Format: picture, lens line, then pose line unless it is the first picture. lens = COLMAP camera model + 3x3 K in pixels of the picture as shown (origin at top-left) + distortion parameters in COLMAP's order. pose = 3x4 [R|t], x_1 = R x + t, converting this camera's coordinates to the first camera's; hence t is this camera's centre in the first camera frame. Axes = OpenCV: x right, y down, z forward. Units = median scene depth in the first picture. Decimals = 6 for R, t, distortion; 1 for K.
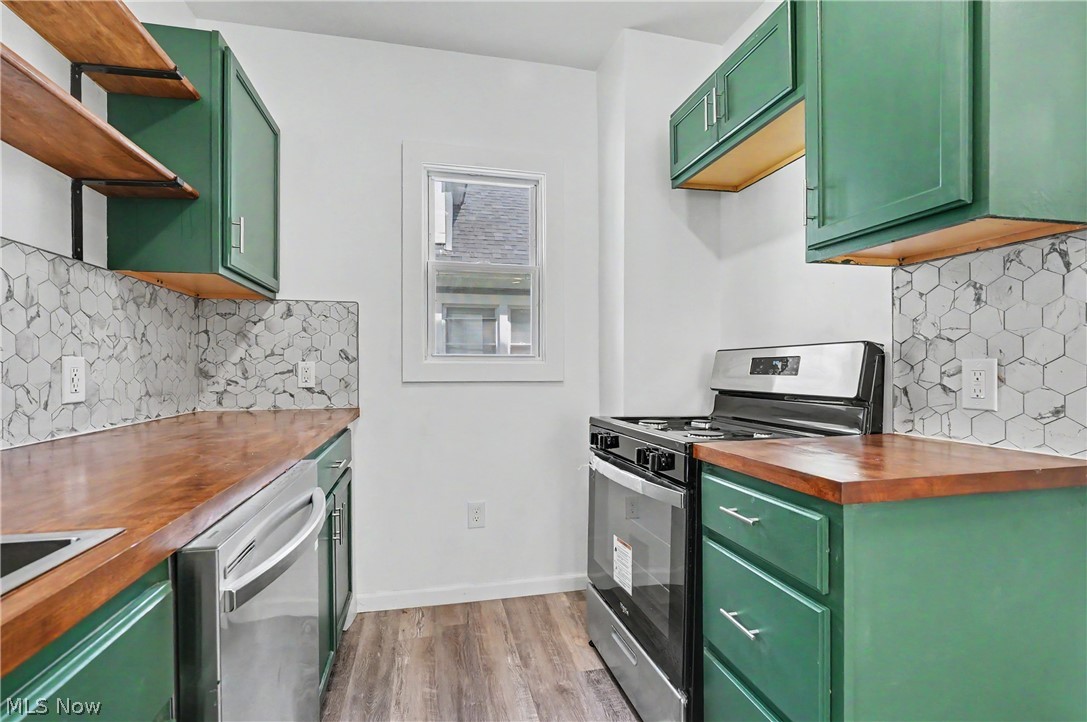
lens RADIAL K [[501.6, 0, 543.7], [0, 501.6, 372.6], [0, 0, 1]] dist [-0.013123, 0.000983]
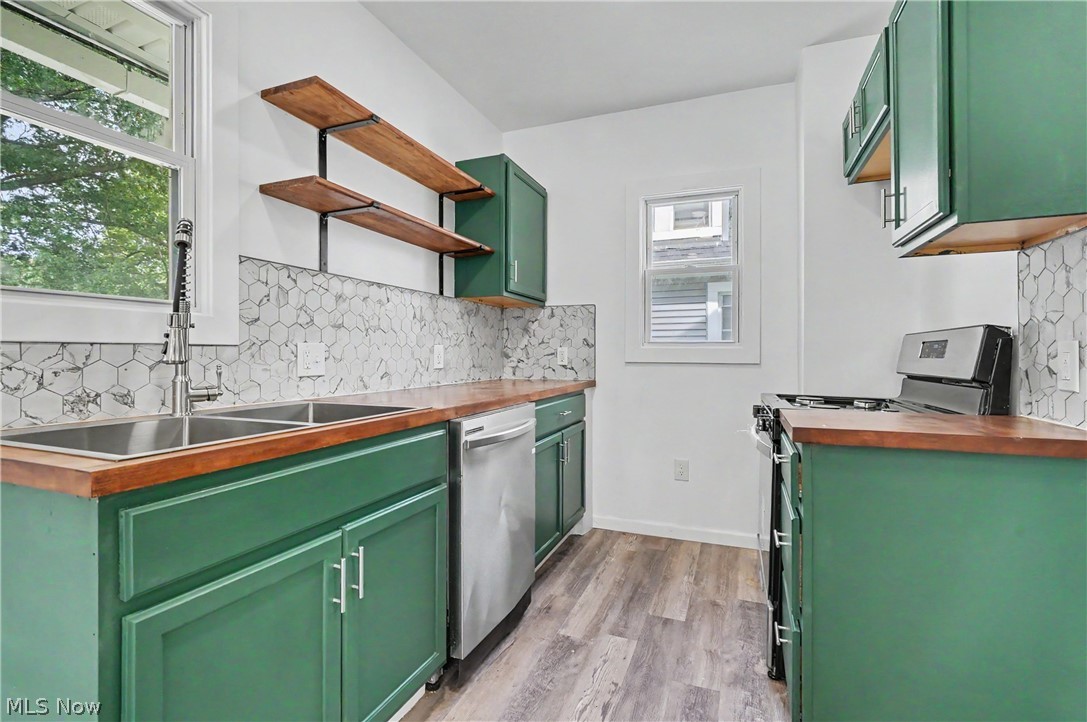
lens RADIAL K [[504.9, 0, 543.5], [0, 504.9, 355.7], [0, 0, 1]] dist [-0.016705, 0.000187]
pose [[0.820599, 0.004819, -0.571484, 0.381521], [-0.008381, 0.999958, -0.003602, 0.009826], [0.571443, 0.007746, 0.820605, -0.286549]]
